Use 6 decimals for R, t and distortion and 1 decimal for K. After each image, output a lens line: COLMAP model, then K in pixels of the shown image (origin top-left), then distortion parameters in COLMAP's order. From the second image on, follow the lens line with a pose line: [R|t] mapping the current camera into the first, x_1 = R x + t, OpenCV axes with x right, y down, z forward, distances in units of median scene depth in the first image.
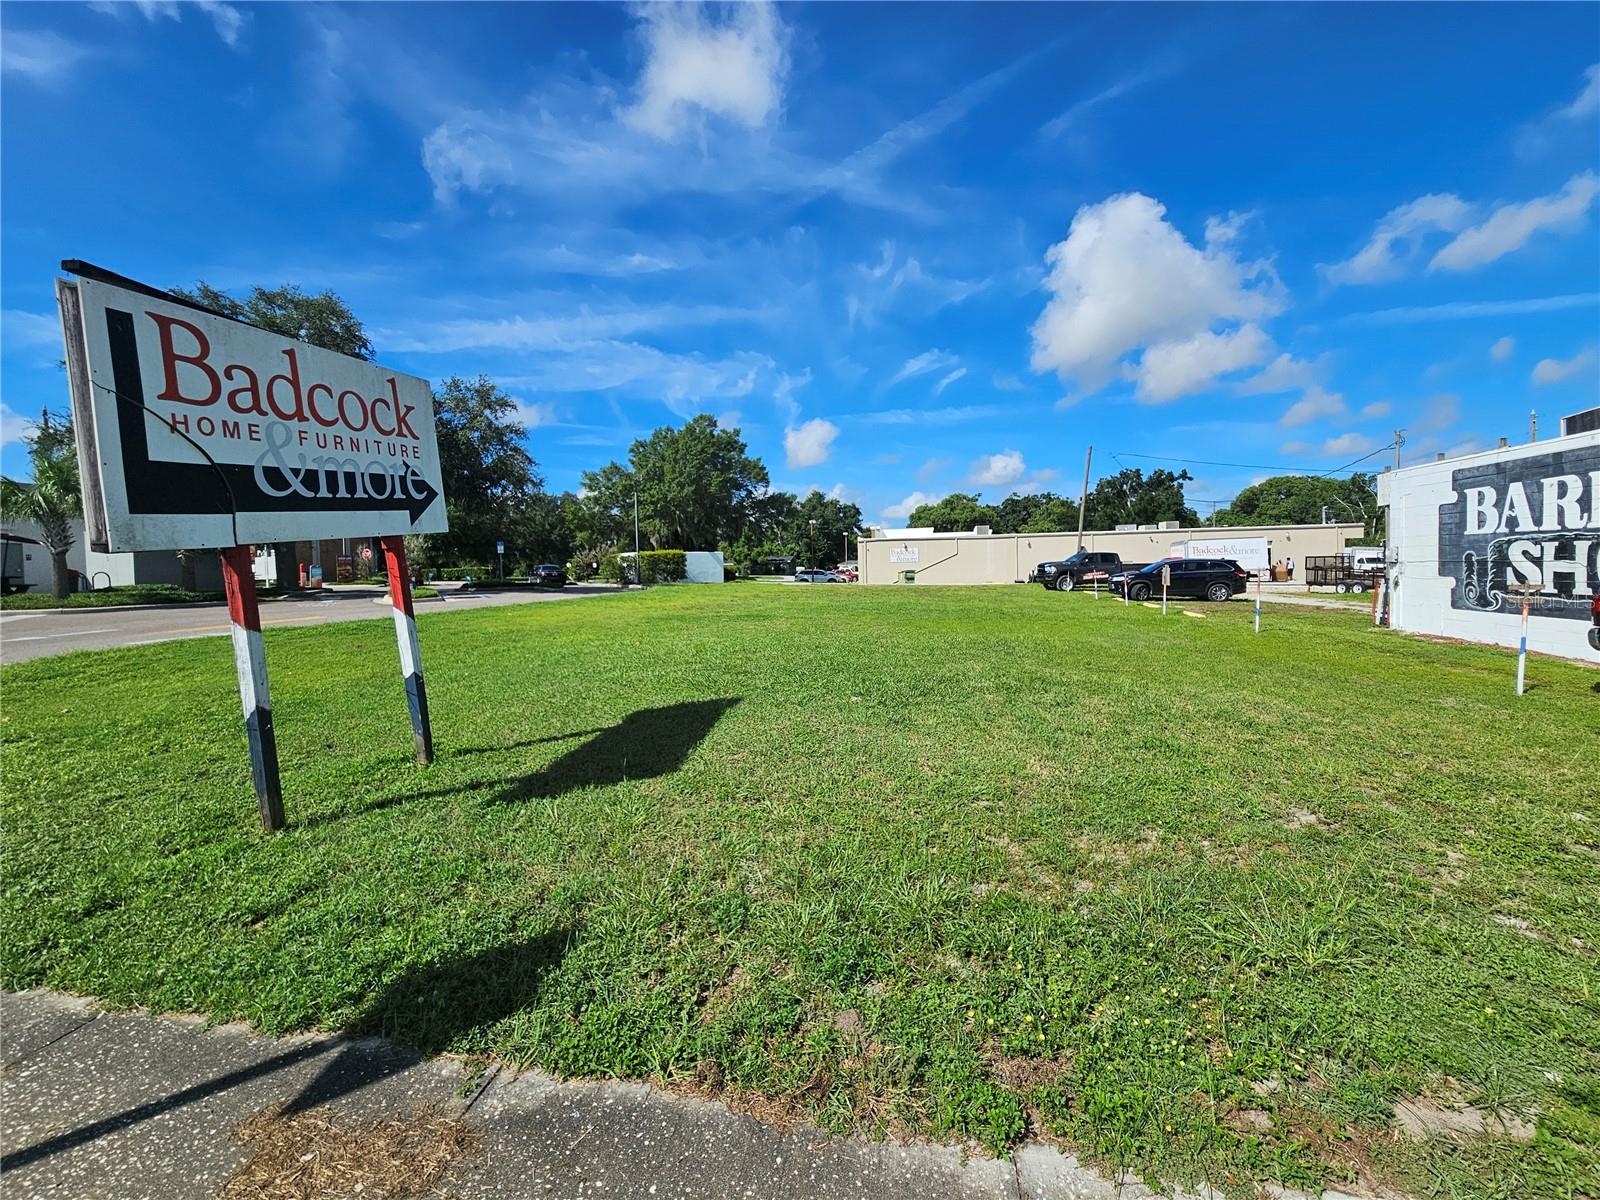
lens RADIAL K [[671.3, 0, 801.1], [0, 671.3, 593.1], [0, 0, 1]] dist [0.000006, -0.000197]
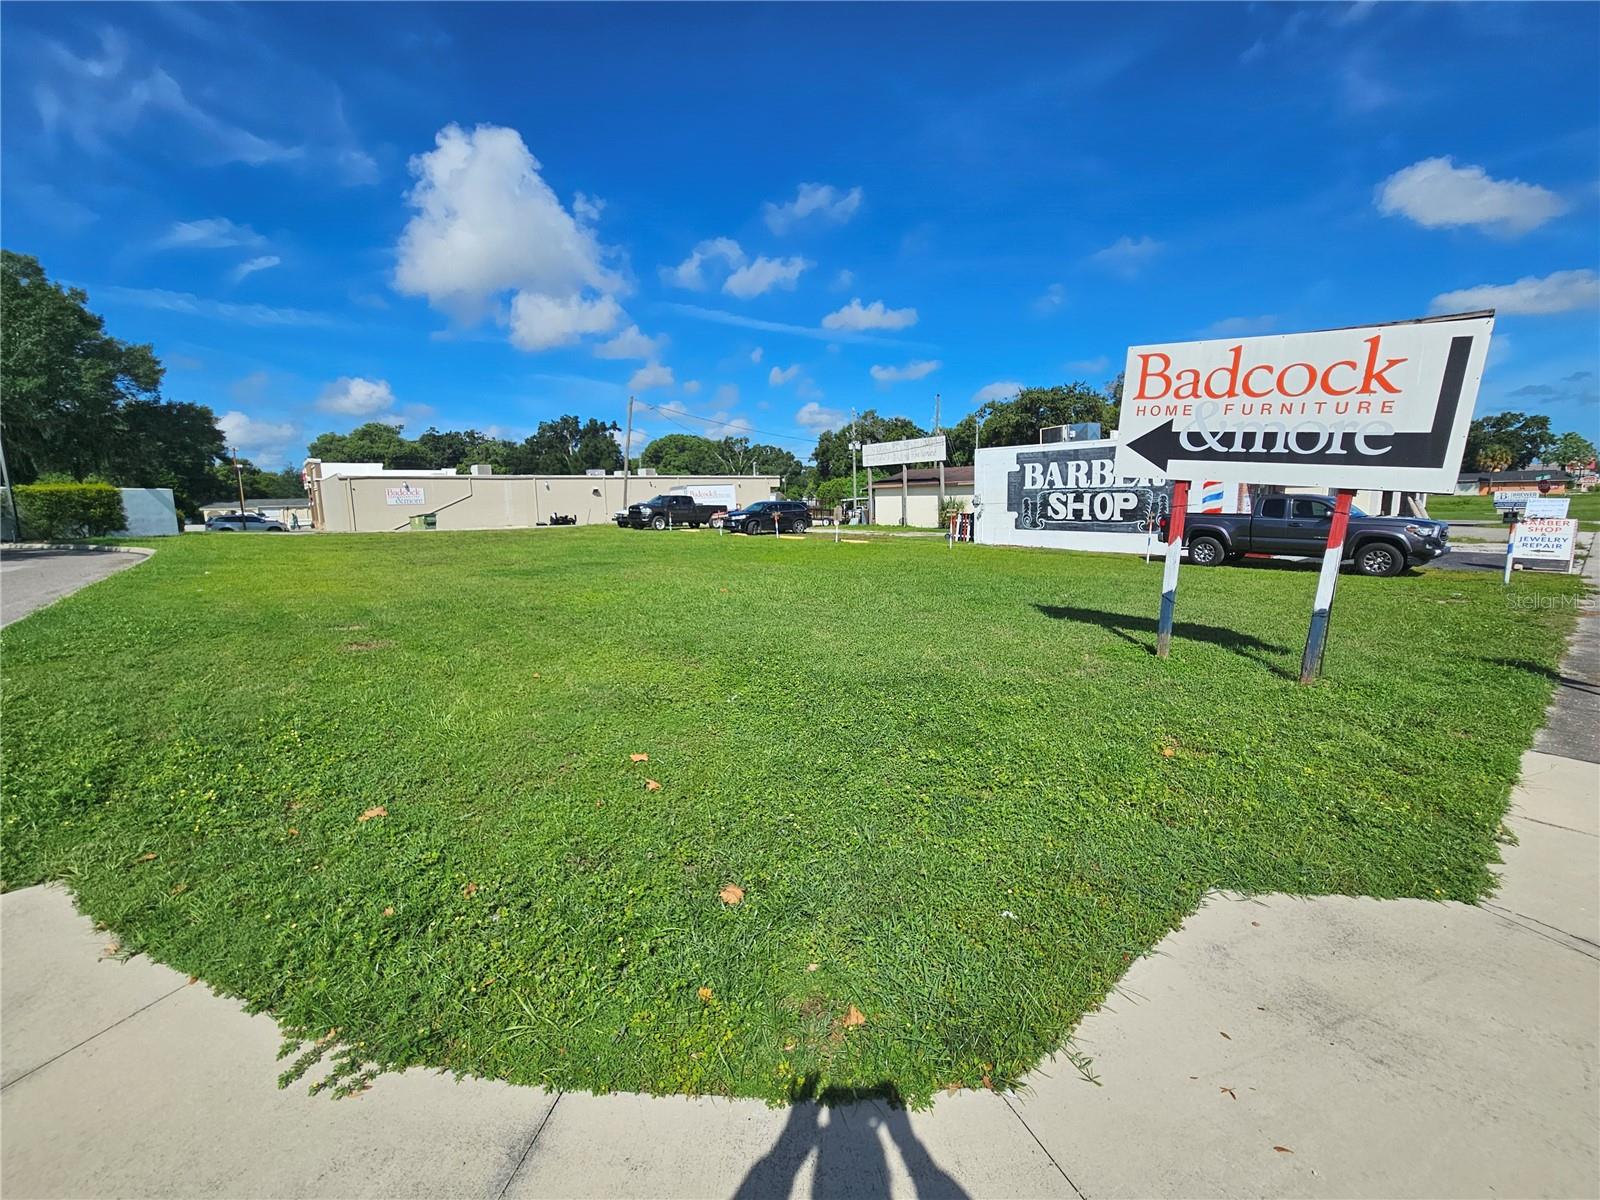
lens RADIAL K [[661.6, 0, 800.0], [0, 661.6, 600.0], [0, 0, 1]] dist [0.001548, -0.000299]
pose [[0.608023, -0.114258, 0.785655, -0.231016], [0.037202, 0.992603, 0.115563, -0.004486], [-0.793048, -0.041037, 0.607776, 0.099083]]
